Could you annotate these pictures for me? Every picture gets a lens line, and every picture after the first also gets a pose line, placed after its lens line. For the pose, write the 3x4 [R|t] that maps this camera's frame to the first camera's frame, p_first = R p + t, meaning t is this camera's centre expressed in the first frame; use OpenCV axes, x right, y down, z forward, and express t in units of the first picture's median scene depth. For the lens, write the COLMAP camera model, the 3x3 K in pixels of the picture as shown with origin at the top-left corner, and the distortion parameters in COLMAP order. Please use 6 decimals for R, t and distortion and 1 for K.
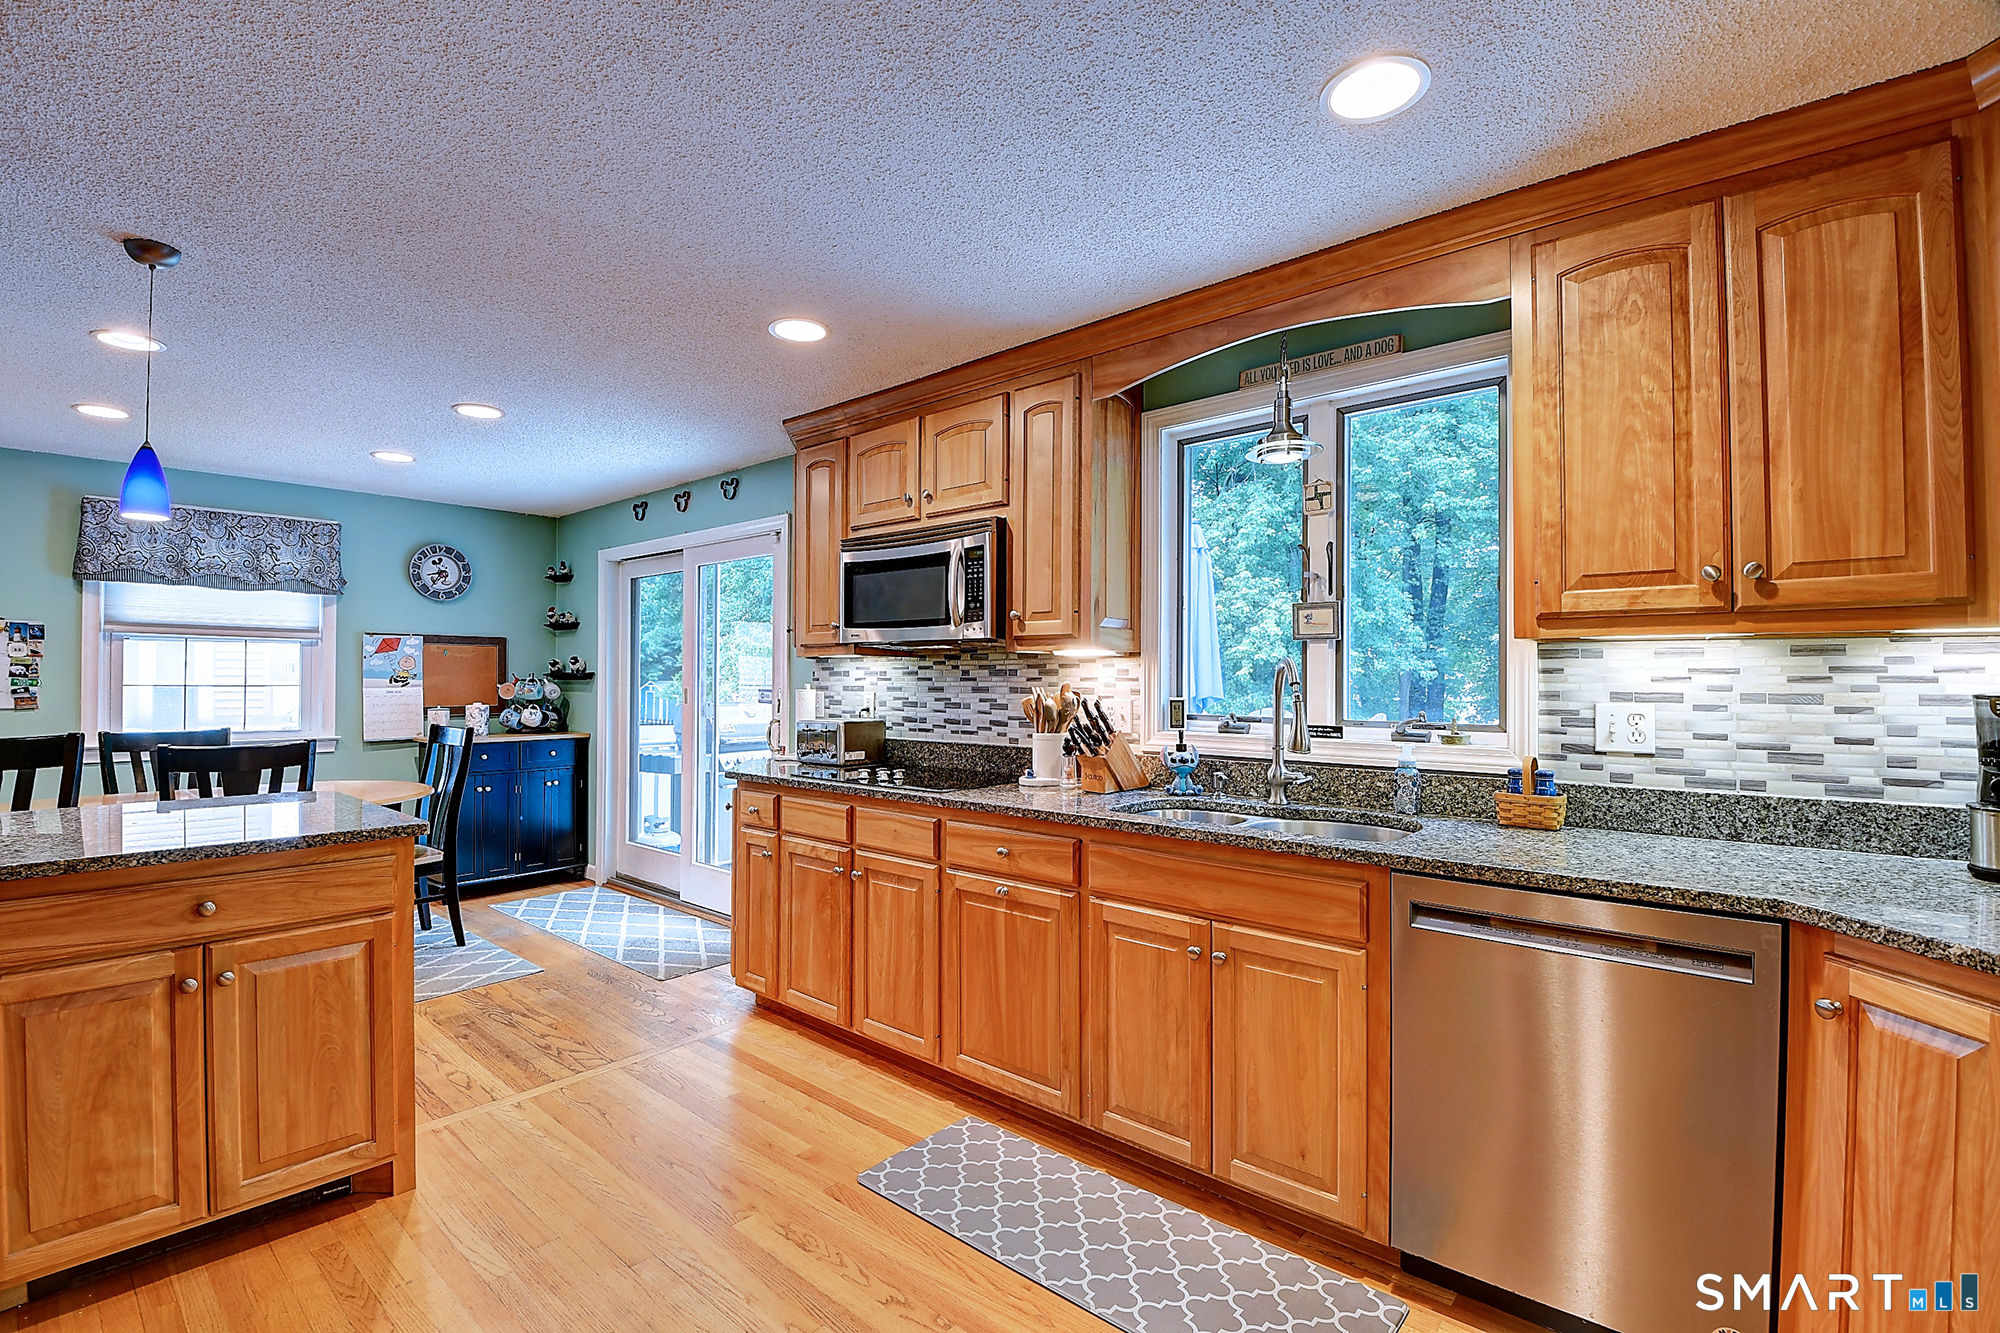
lens RADIAL K [[883.6, 0, 990.1], [0, 883.6, 675.4], [0, 0, 1]] dist [-0.007880, -0.010050]
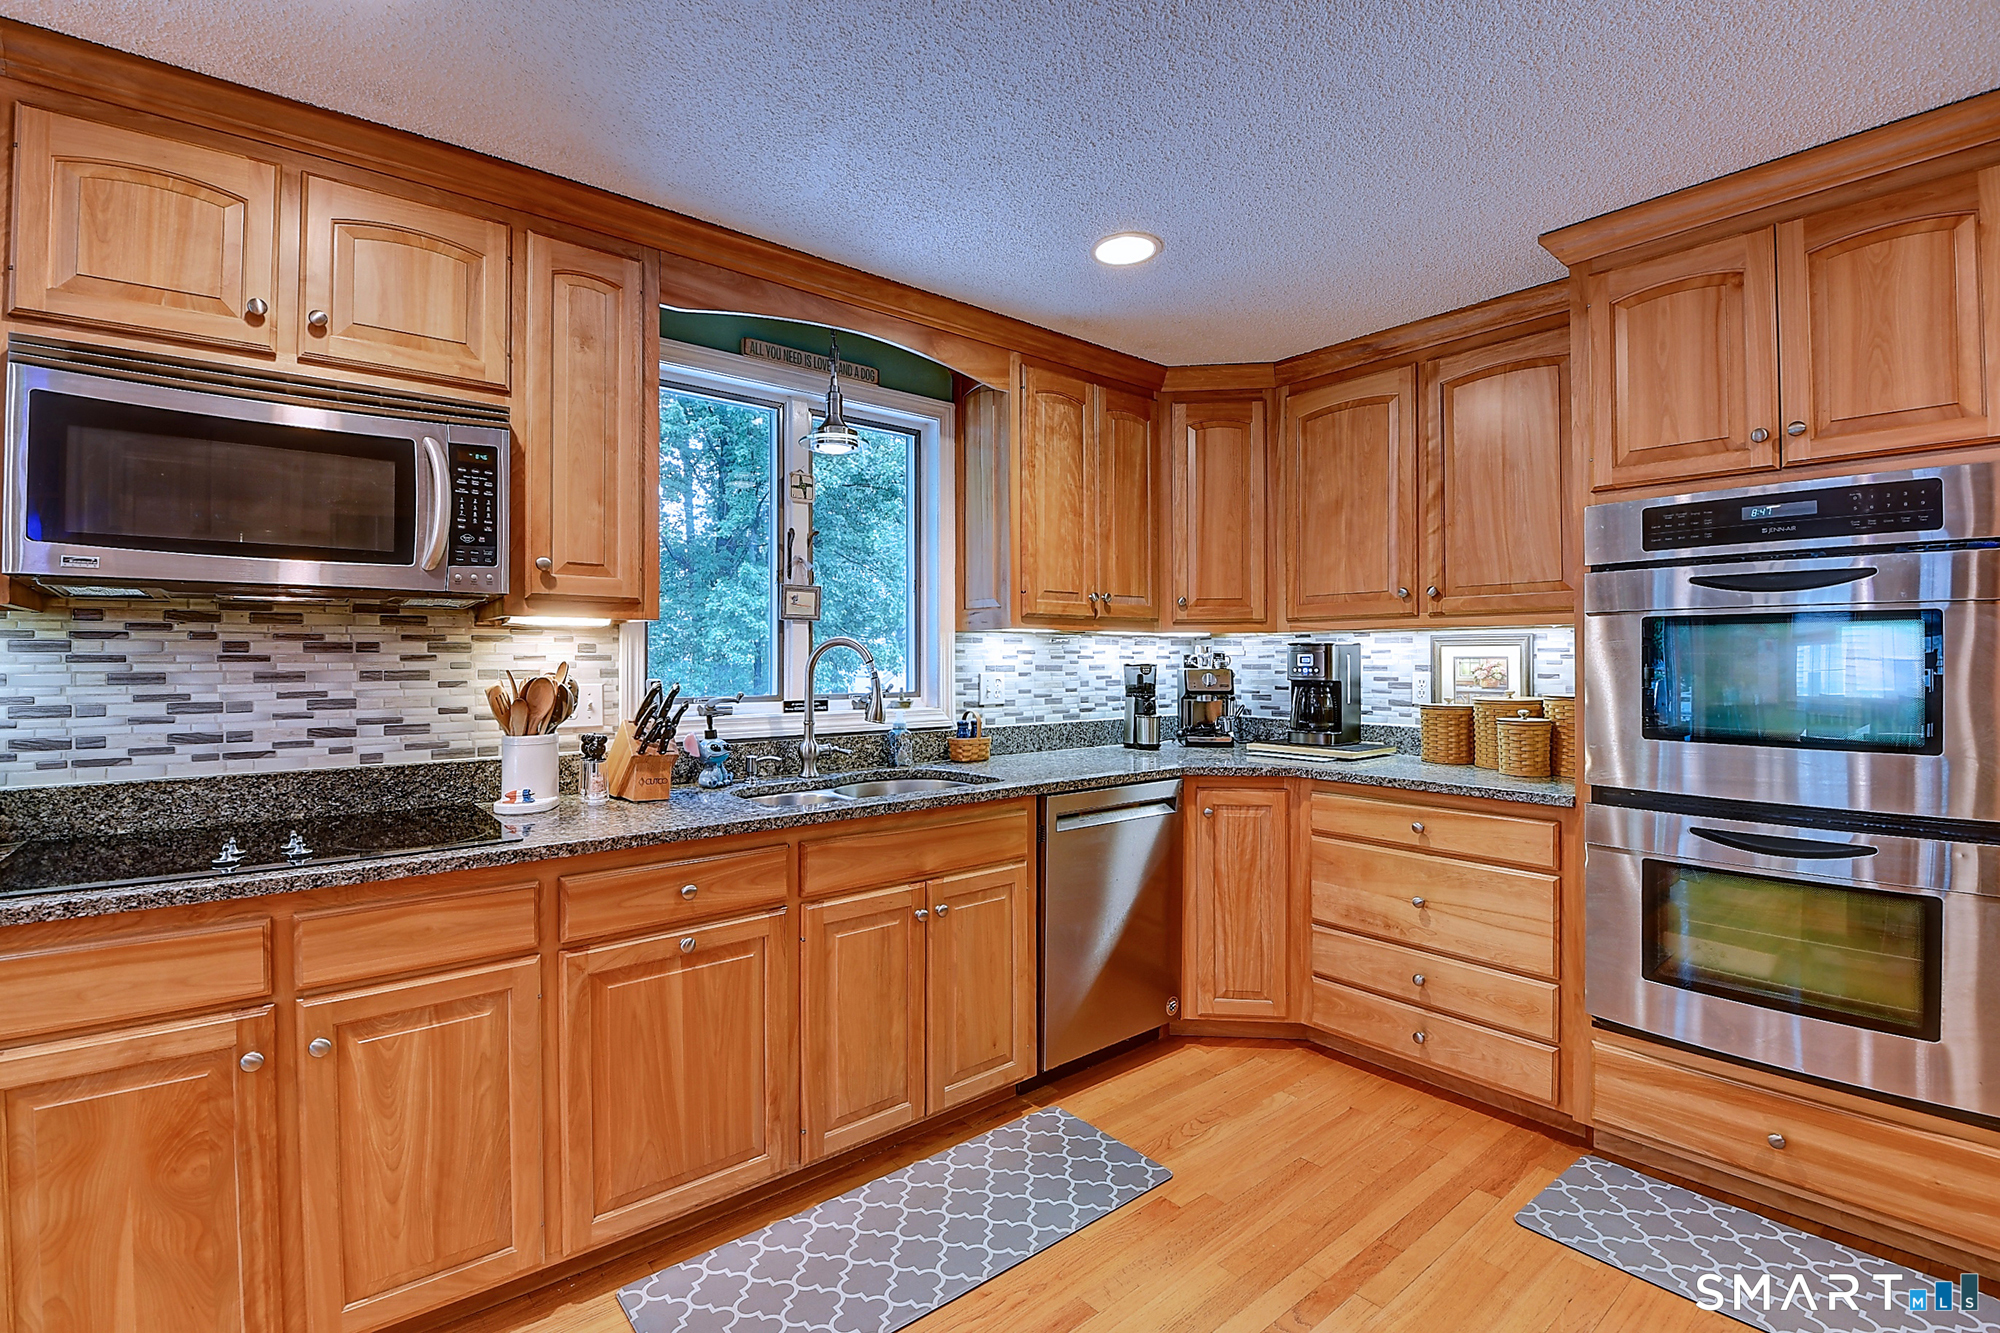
lens RADIAL K [[883.6, 0, 987.1], [0, 883.6, 659.2], [0, 0, 1]] dist [-0.007880, -0.010050]
pose [[0.176631, -0.002148, 0.984275, -0.532028], [-0.001892, 0.999995, 0.002522, 0.003016], [-0.984275, -0.002308, 0.176626, 0.494309]]
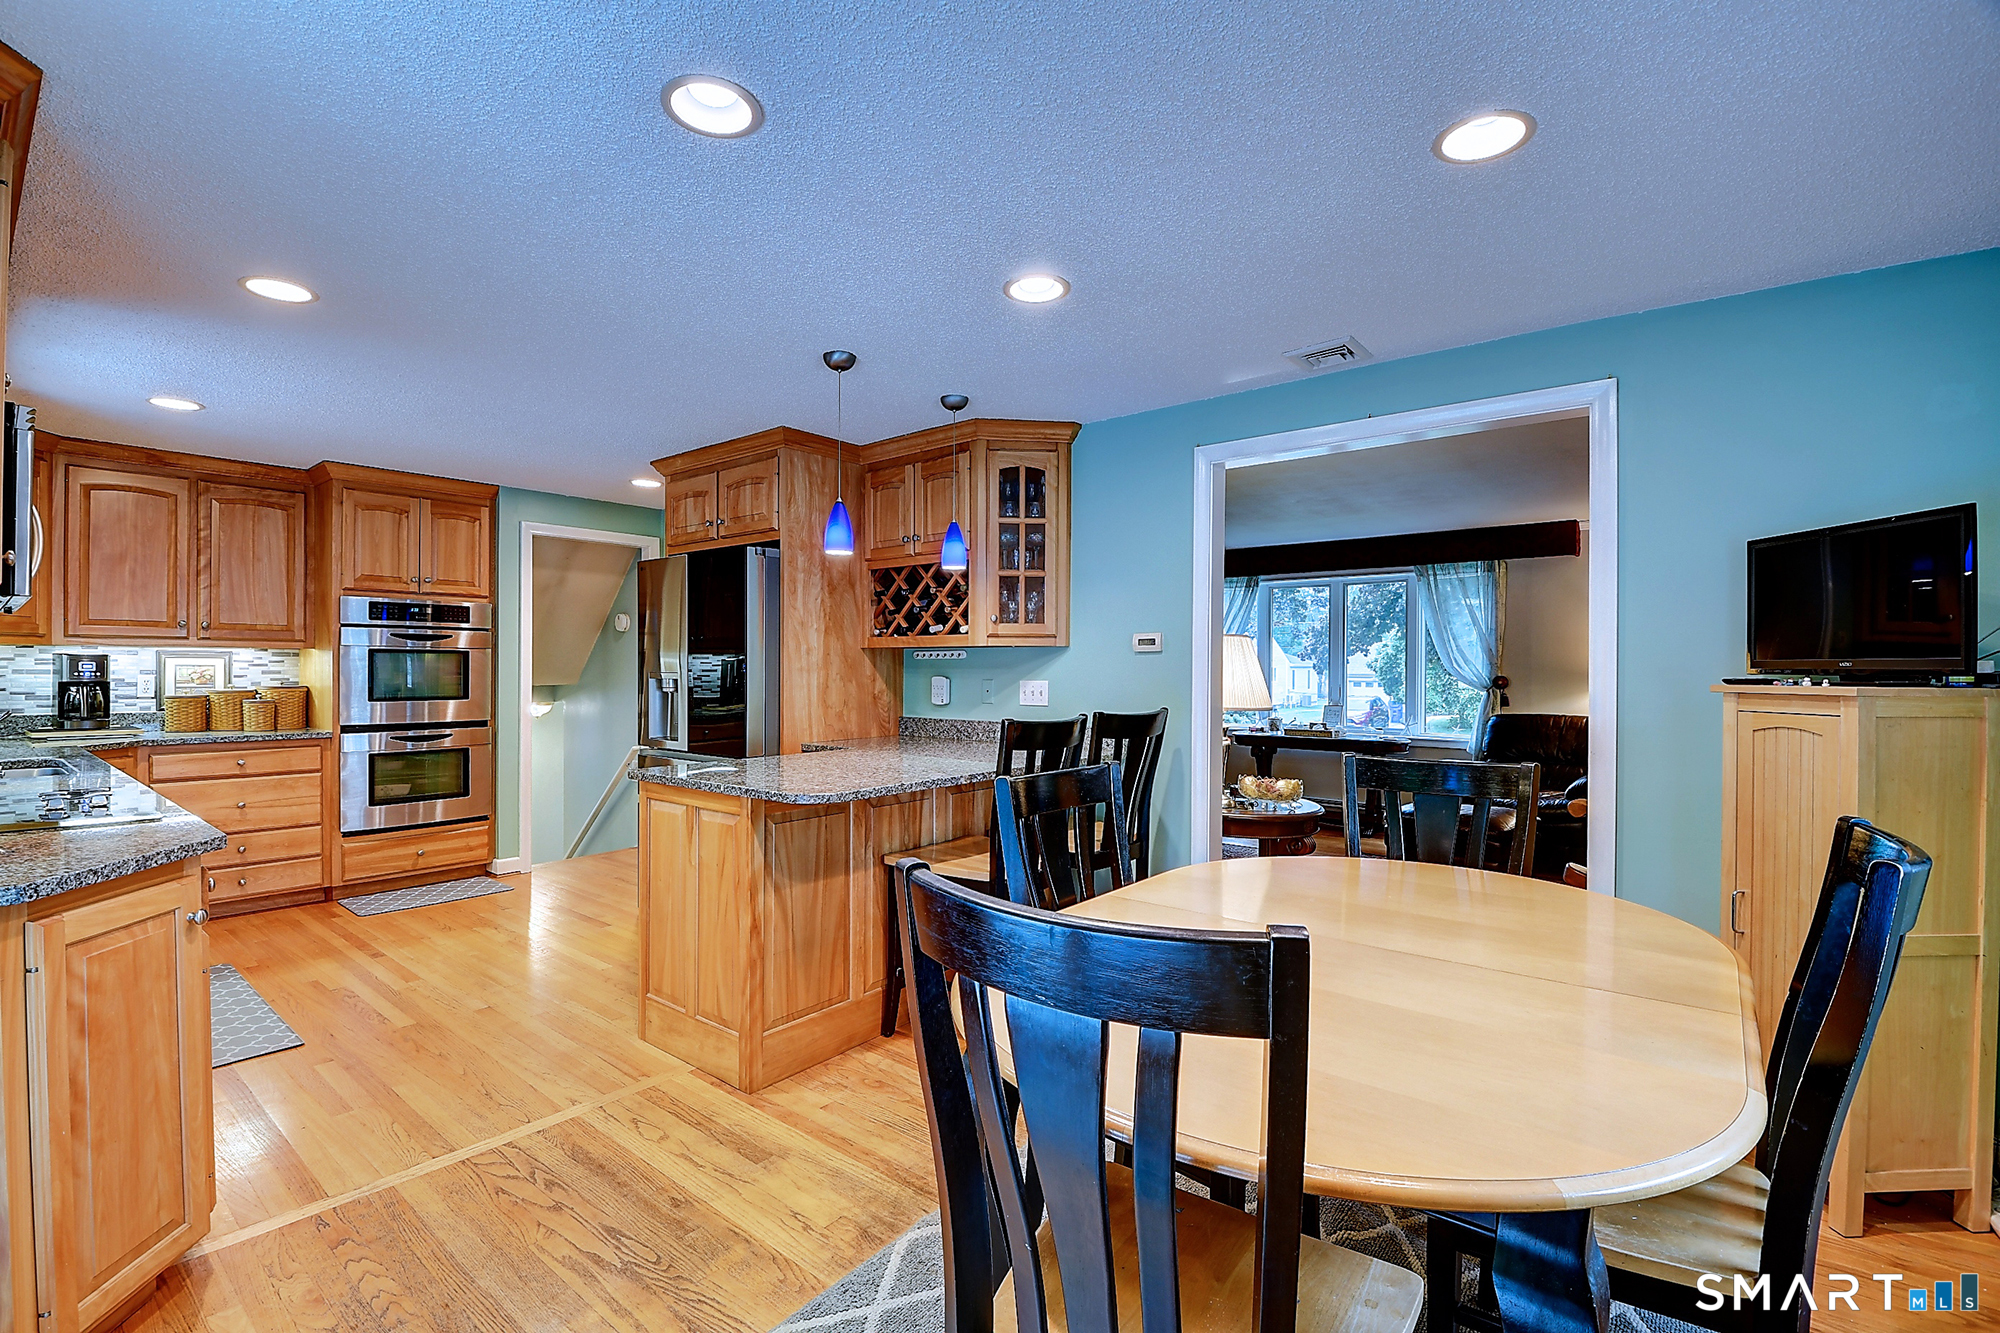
lens RADIAL K [[883.6, 0, 995.4], [0, 883.6, 670.0], [0, 0, 1]] dist [-0.007880, -0.010050]
pose [[-0.999253, -0.005367, -0.038273, -0.819673], [-0.005273, 0.999983, -0.002568, 0.007373], [0.038286, -0.002364, -0.999264, 1.691606]]
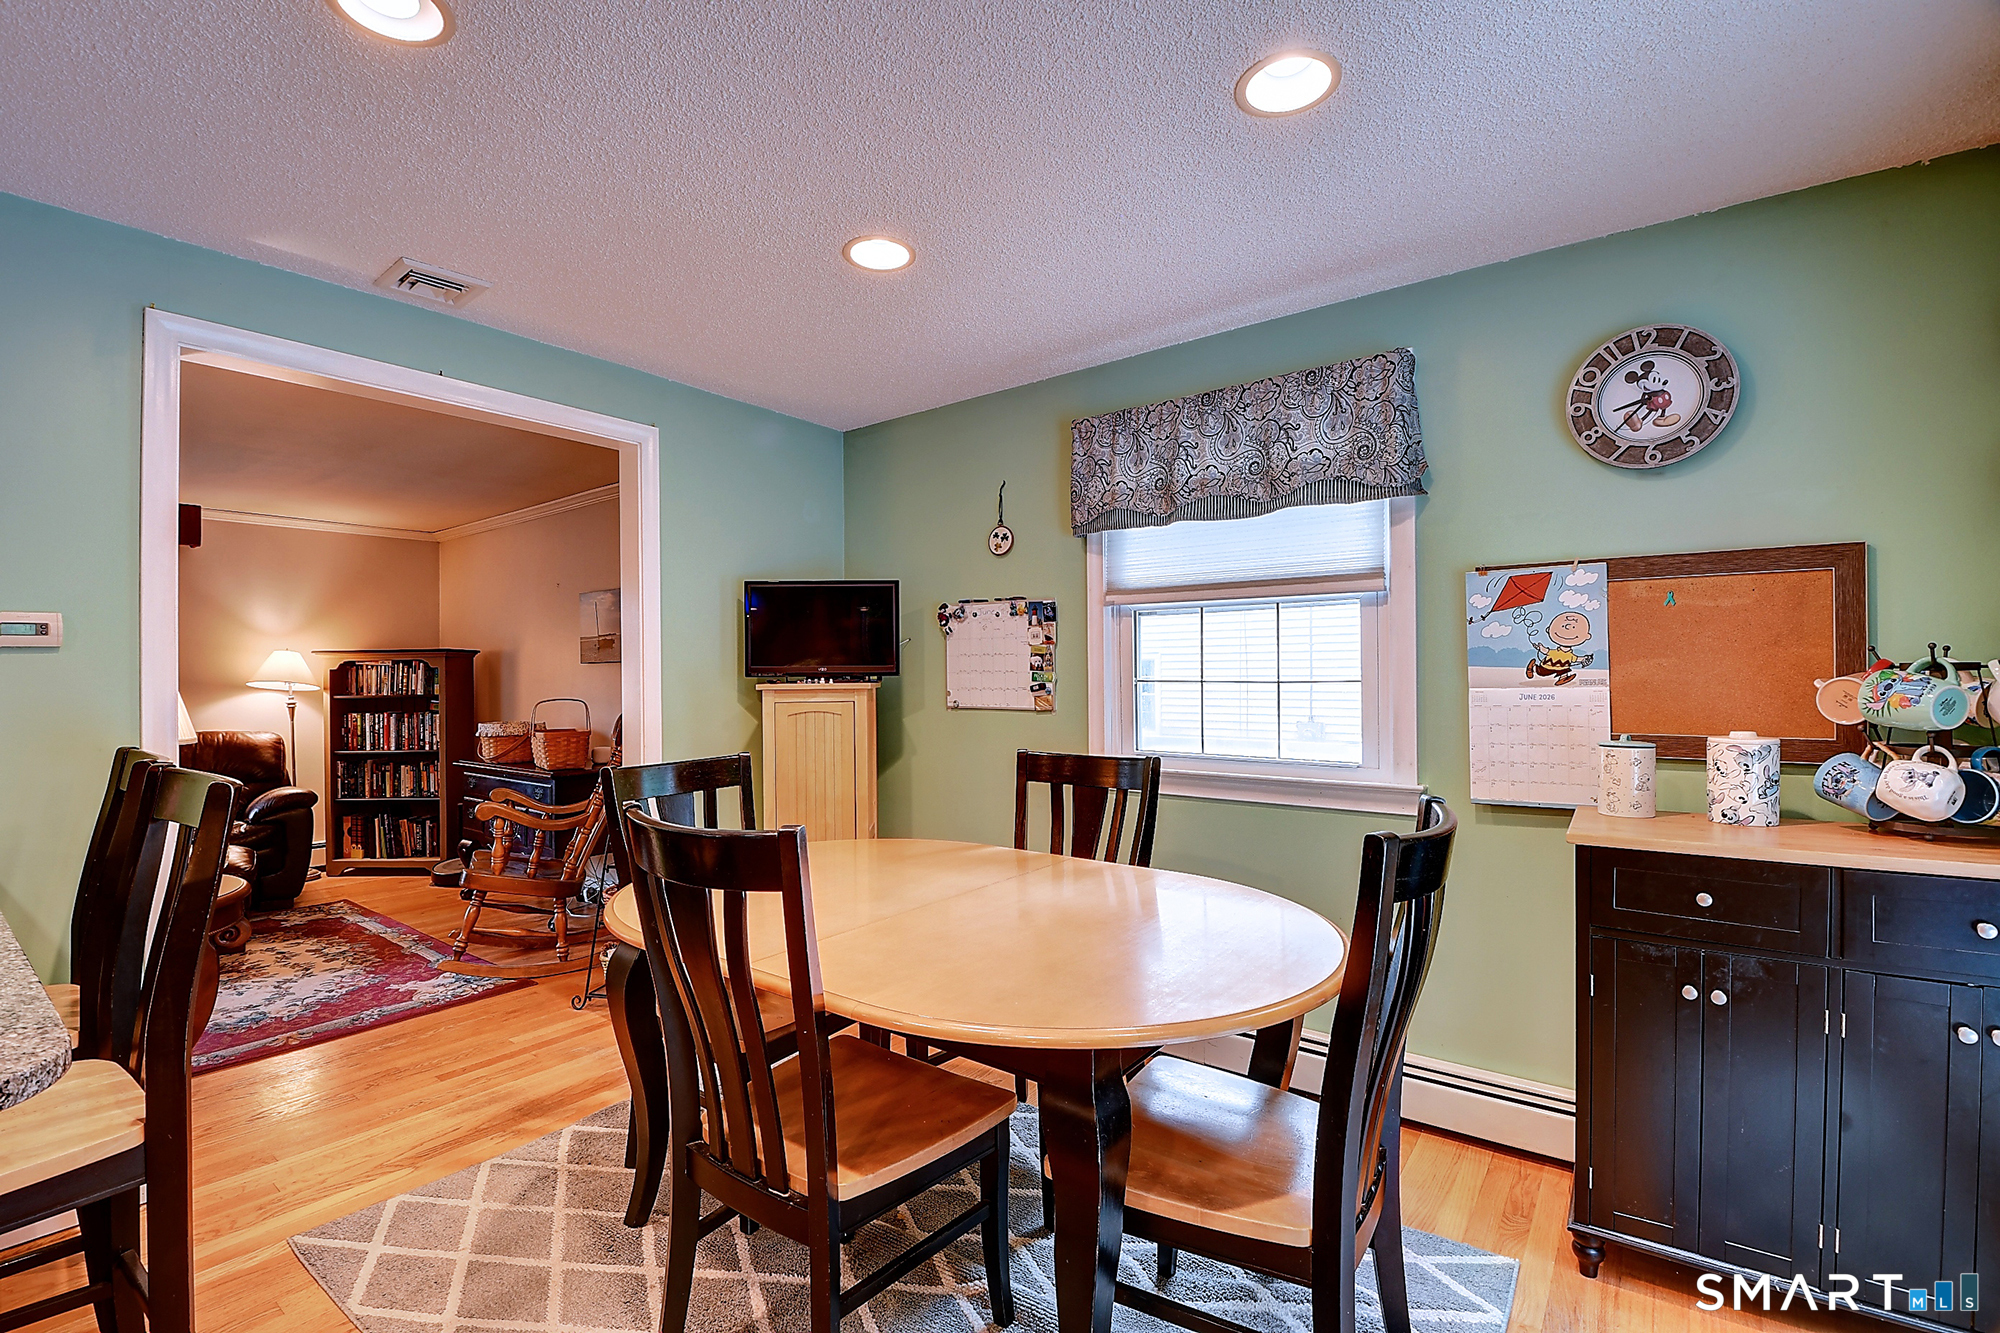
lens RADIAL K [[883.6, 0, 956.7], [0, 883.6, 673.4], [0, 0, 1]] dist [-0.007880, -0.010050]
pose [[0.047516, -0.004150, -0.998862, -0.425805], [0.012684, 0.999913, -0.003551, 0.008438], [0.998790, -0.012501, 0.047564, 1.154150]]
